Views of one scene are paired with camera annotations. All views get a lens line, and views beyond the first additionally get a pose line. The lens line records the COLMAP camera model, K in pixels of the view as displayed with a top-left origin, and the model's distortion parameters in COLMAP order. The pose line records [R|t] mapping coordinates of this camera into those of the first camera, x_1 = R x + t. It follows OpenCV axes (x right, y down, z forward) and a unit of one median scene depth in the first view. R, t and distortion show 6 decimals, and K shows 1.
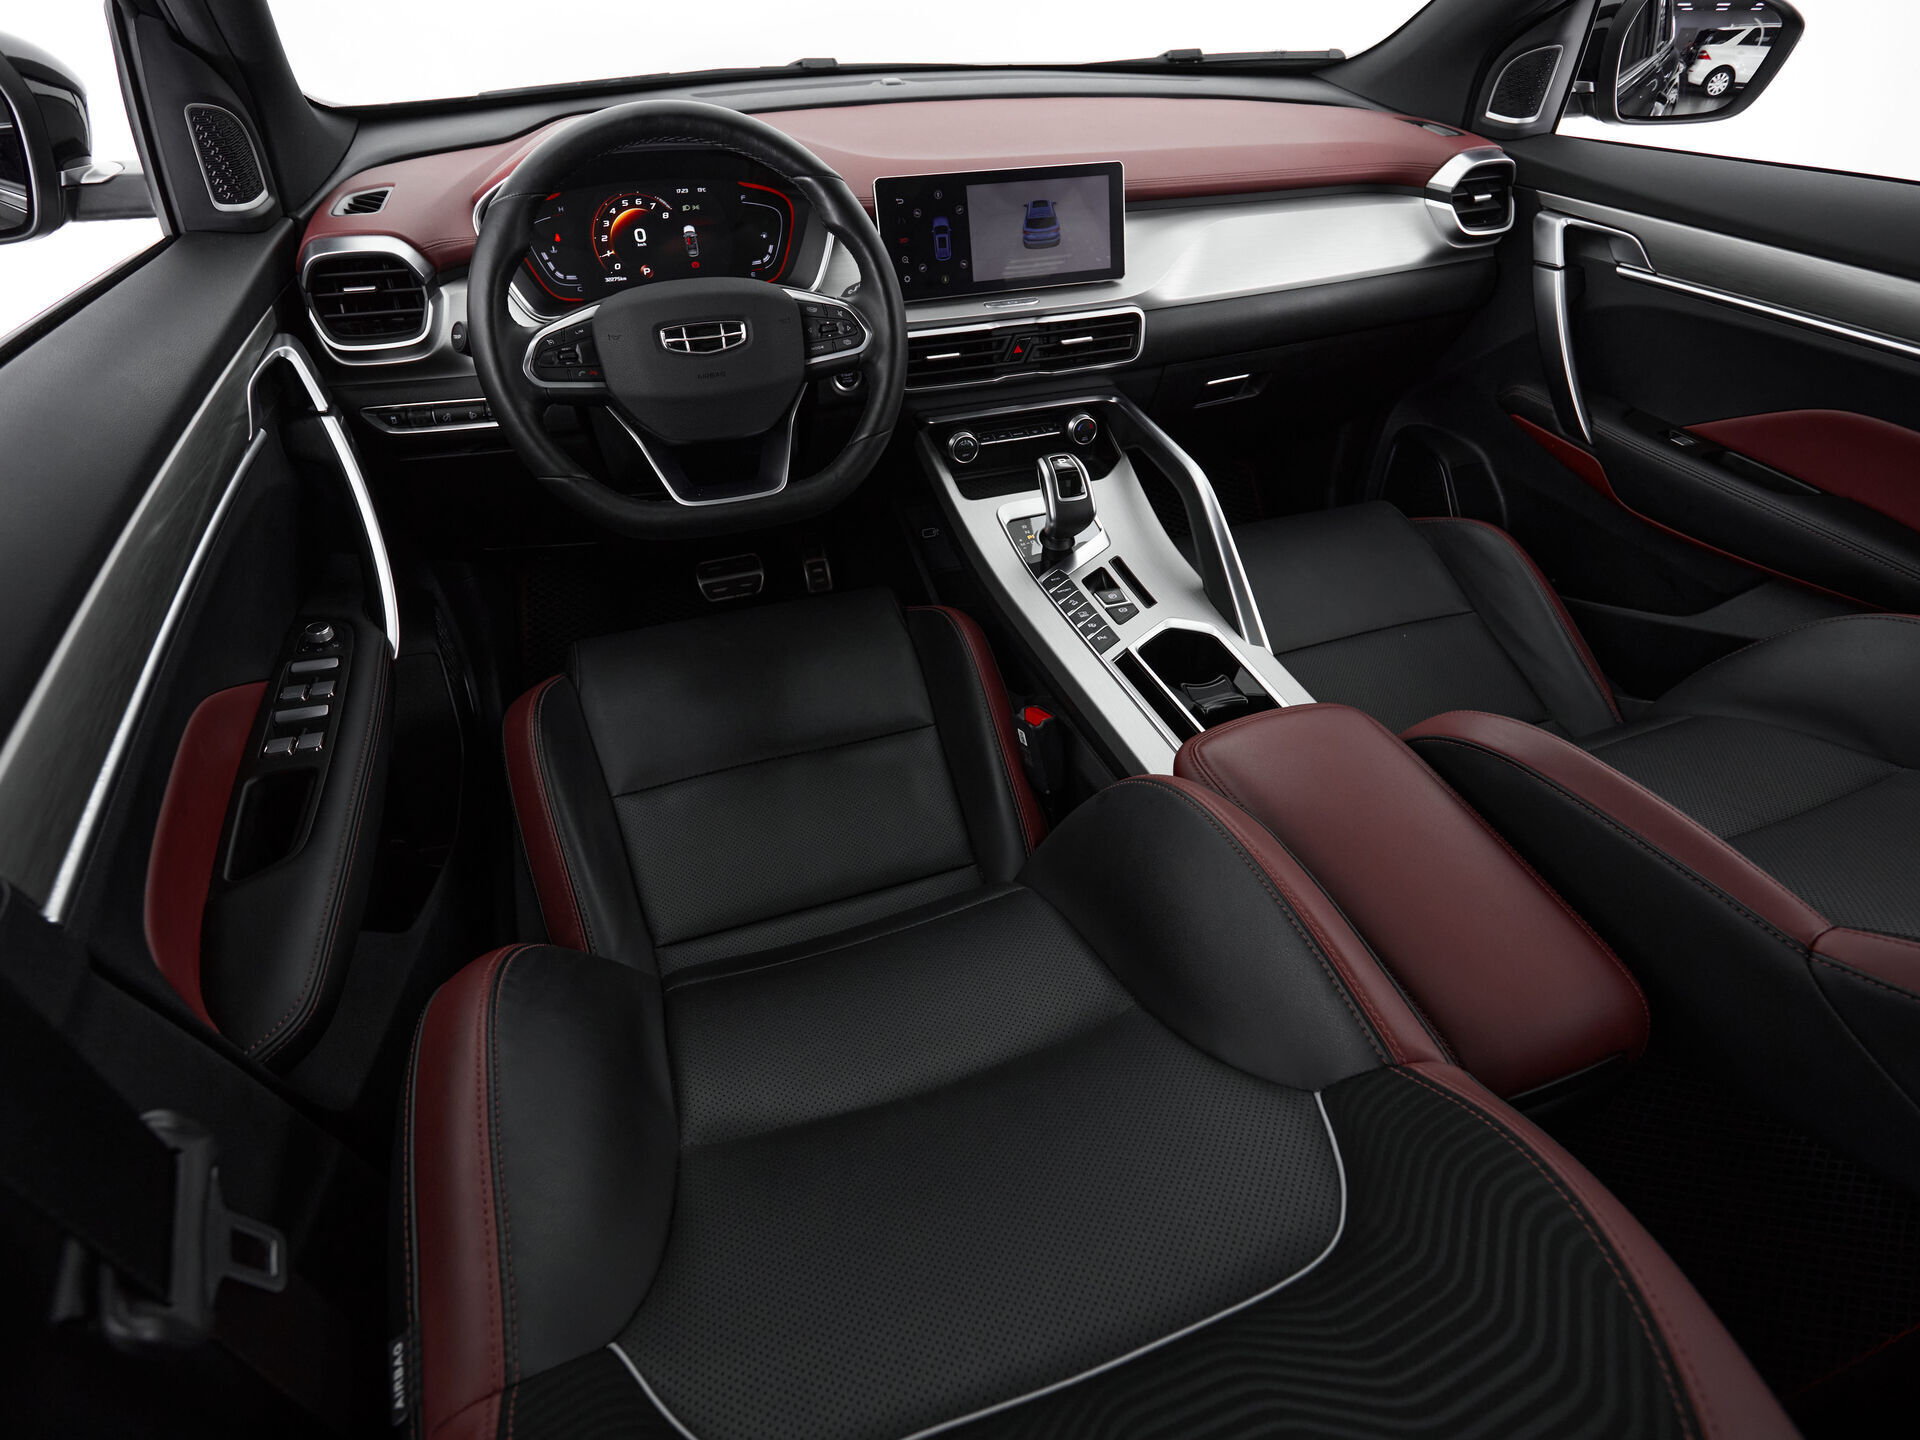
lens RADIAL K [[1023.9, 0, 962.9], [0, 1023.9, 715.8], [0, 0, 1]] dist [0.002458, -0.000578]
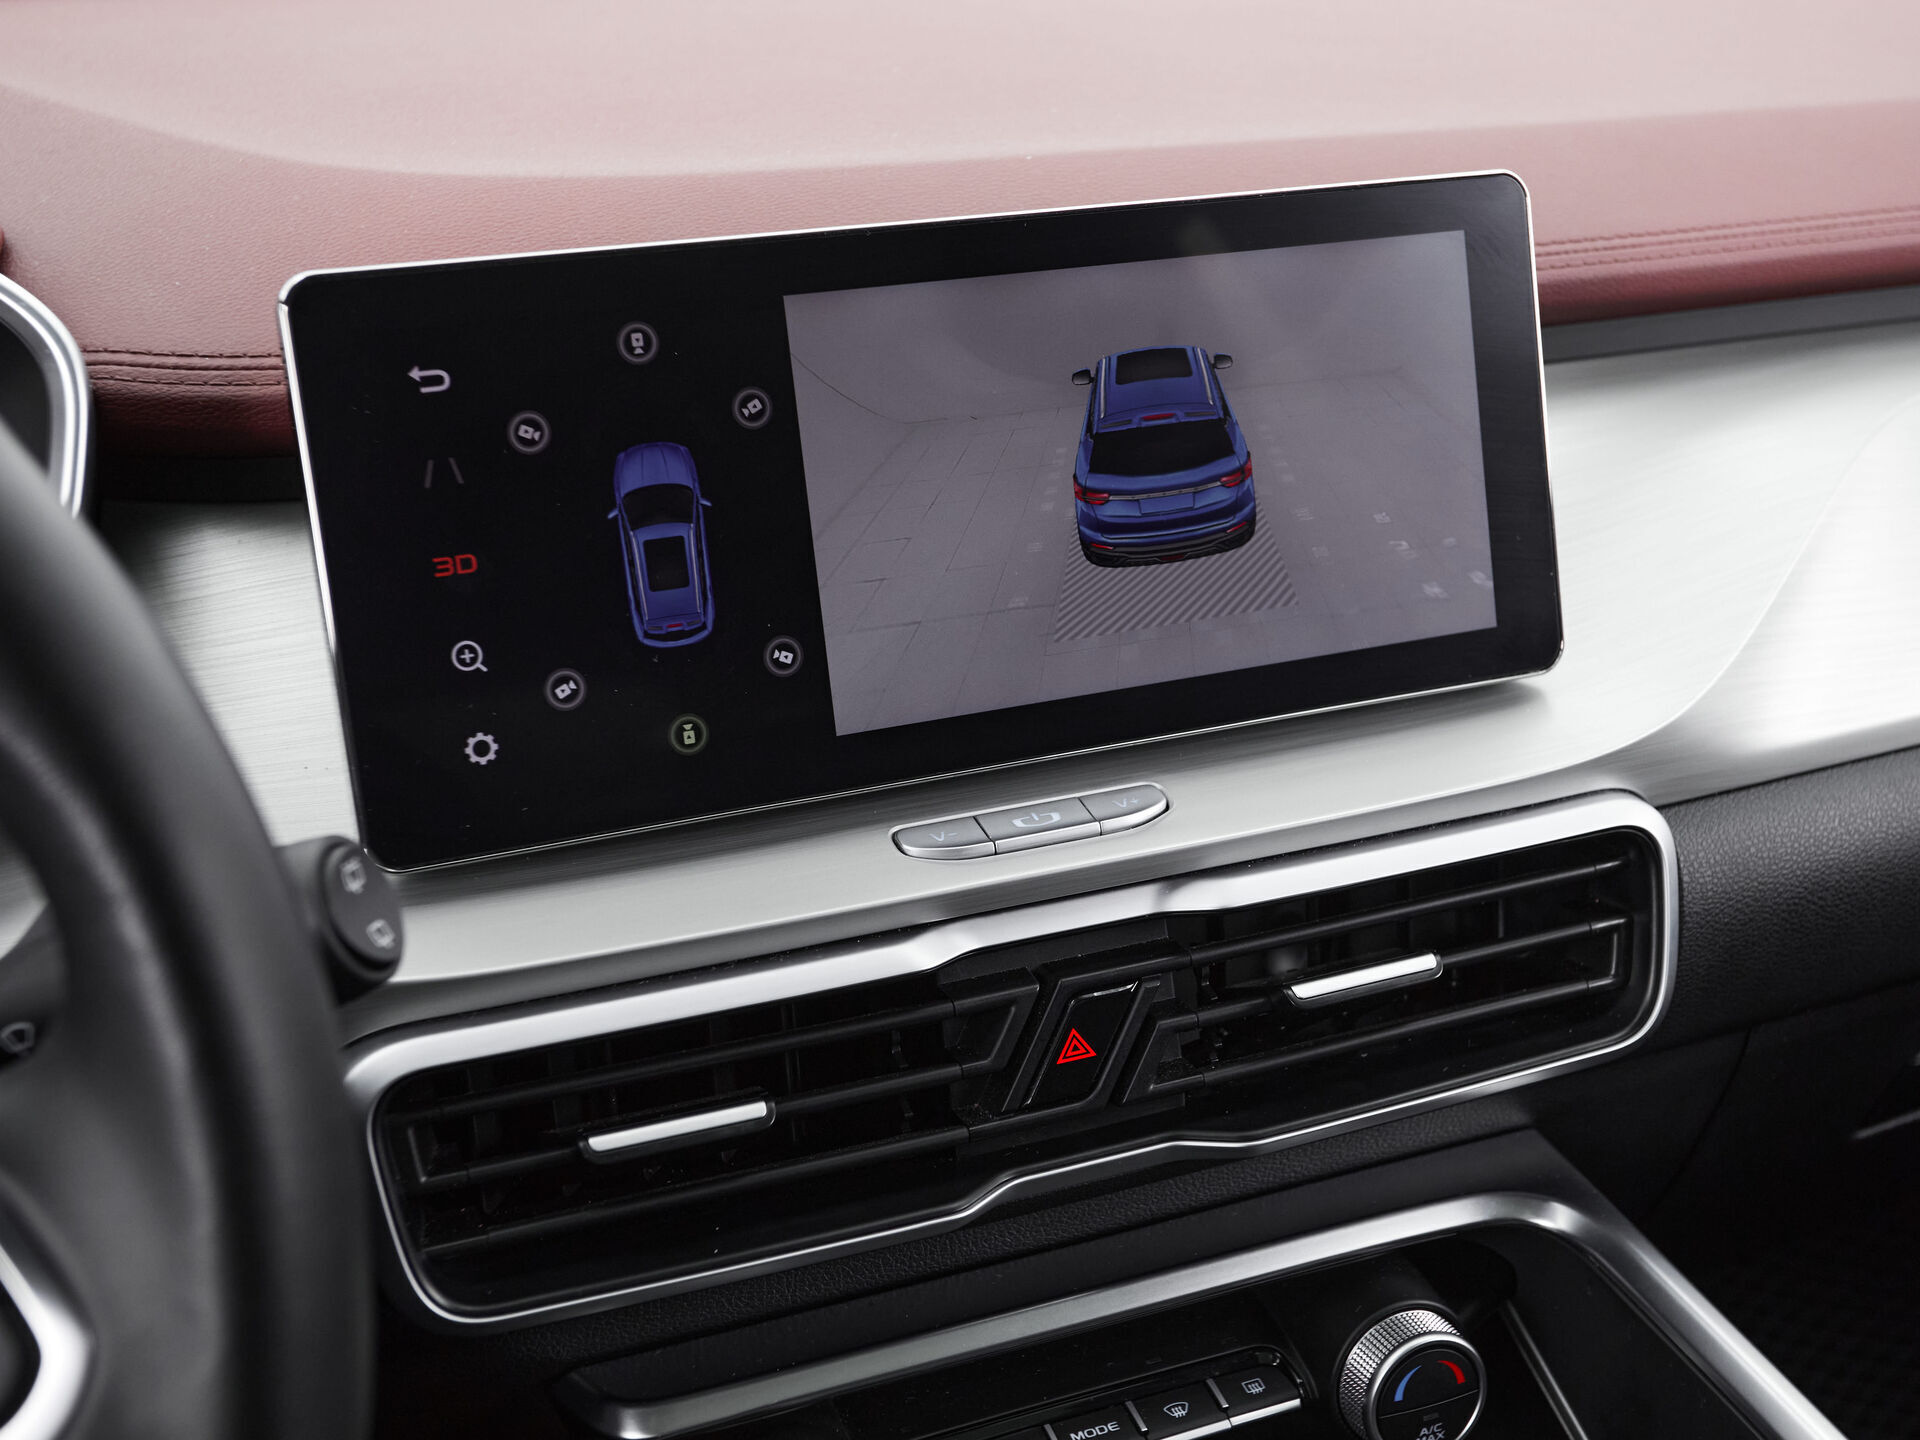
lens RADIAL K [[2485.2, 0, 1027.5], [0, 2485.2, 712.1], [0, 0, 1]] dist [0.017562, 0.000000]
pose [[0.998733, -0.028060, 0.041776, 0.027512], [0.038549, 0.960207, -0.276618, -0.296472], [-0.032352, 0.277878, 0.960072, 0.543013]]
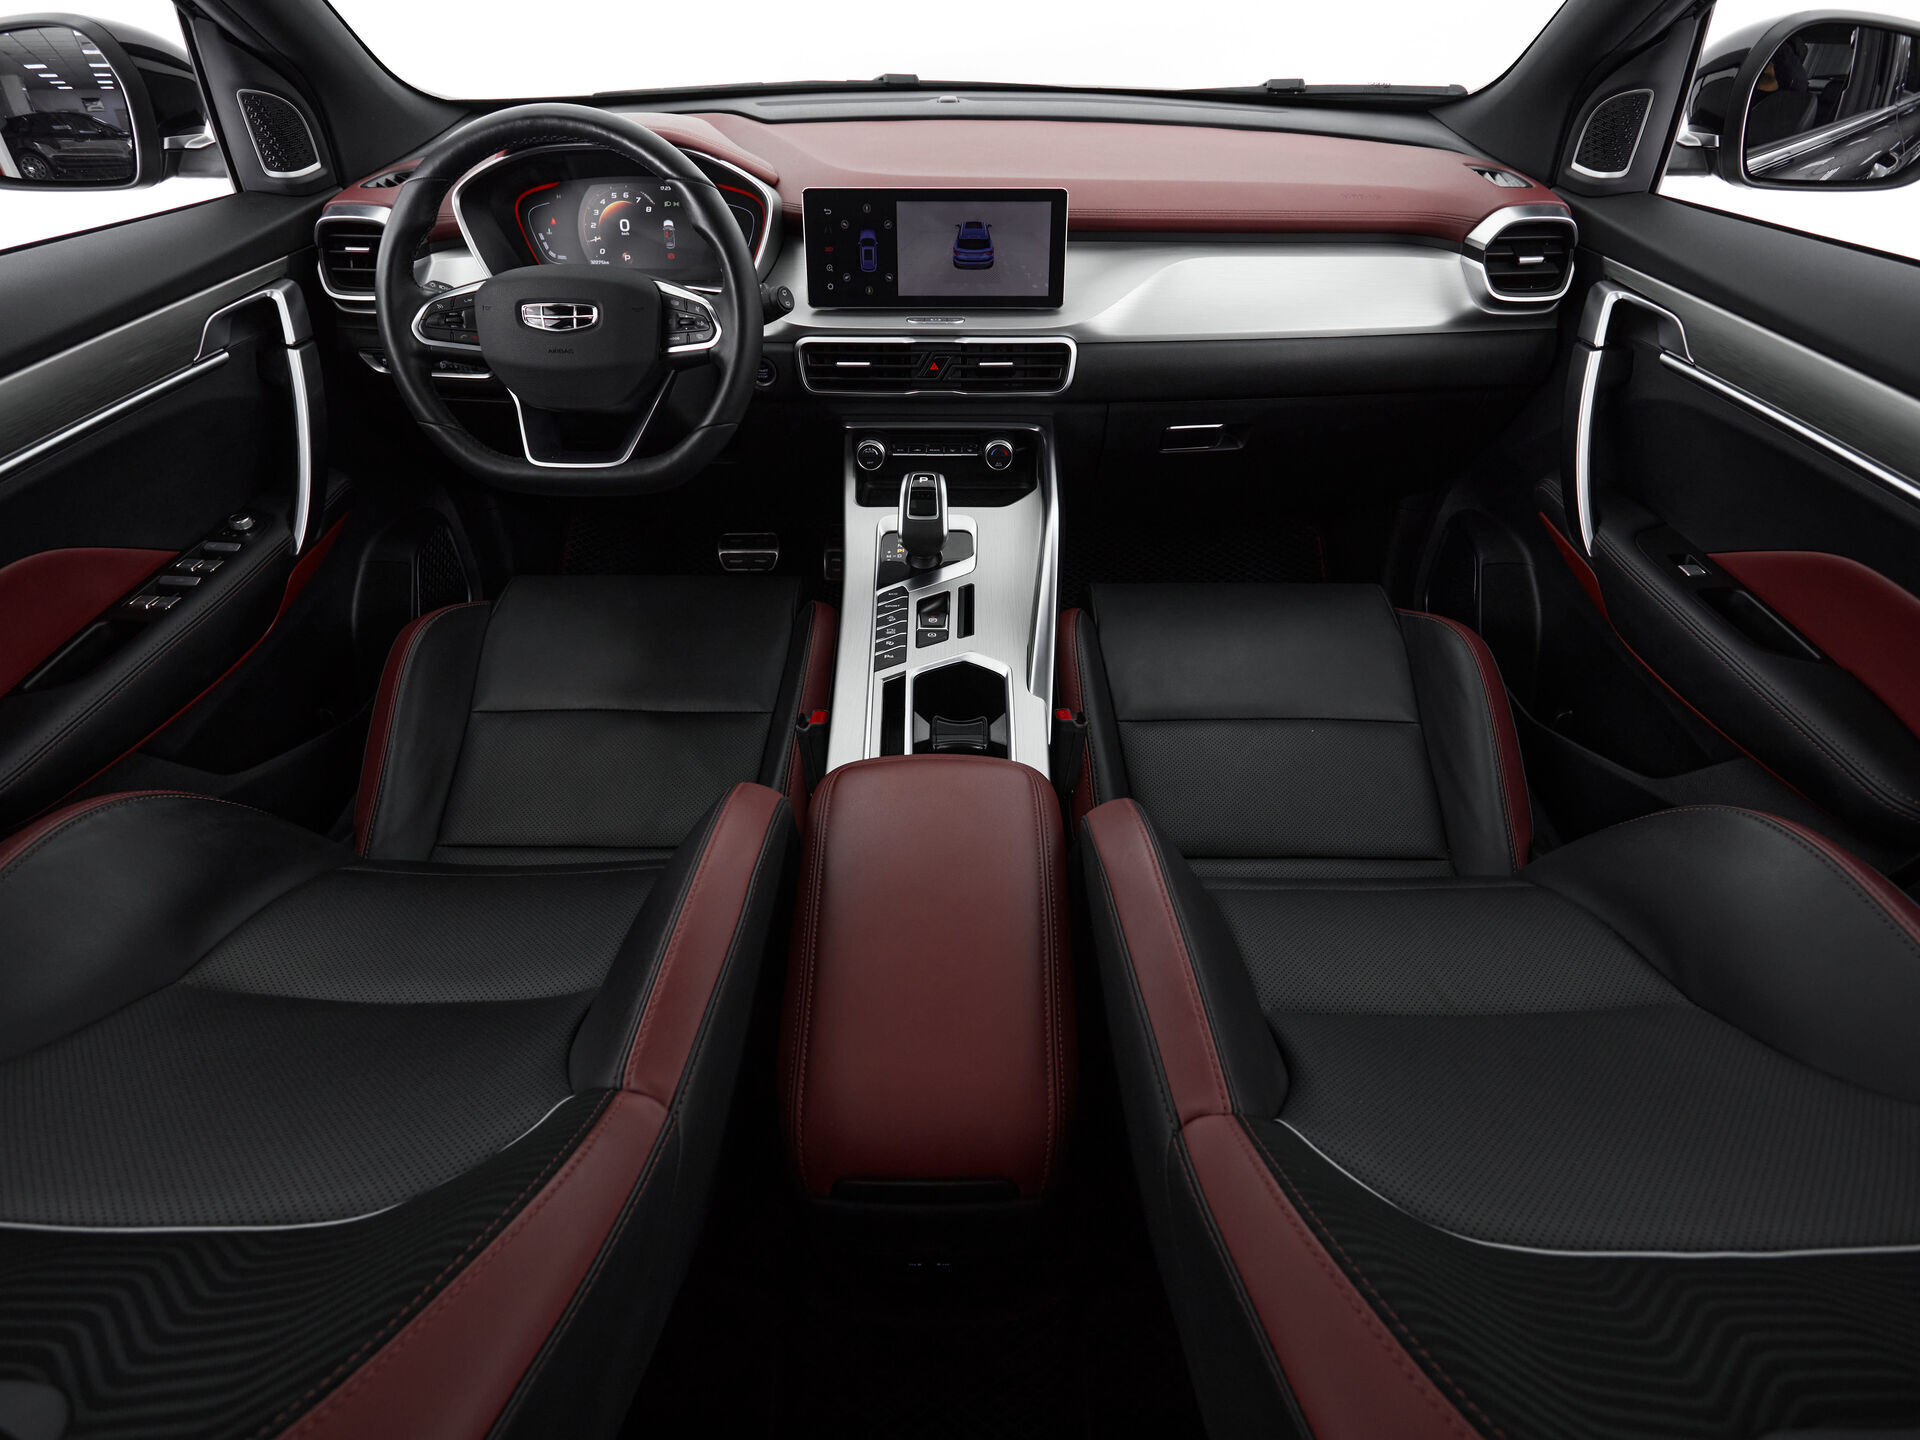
lens RADIAL K [[1023.9, 0, 956.7], [0, 1023.9, 719.9], [0, 0, 1]] dist [0.002458, -0.000578]
pose [[0.937782, 0.210303, -0.276292, 0.437941], [-0.212993, 0.976837, 0.020595, -0.045183], [0.274224, 0.039534, 0.960853, 0.054347]]
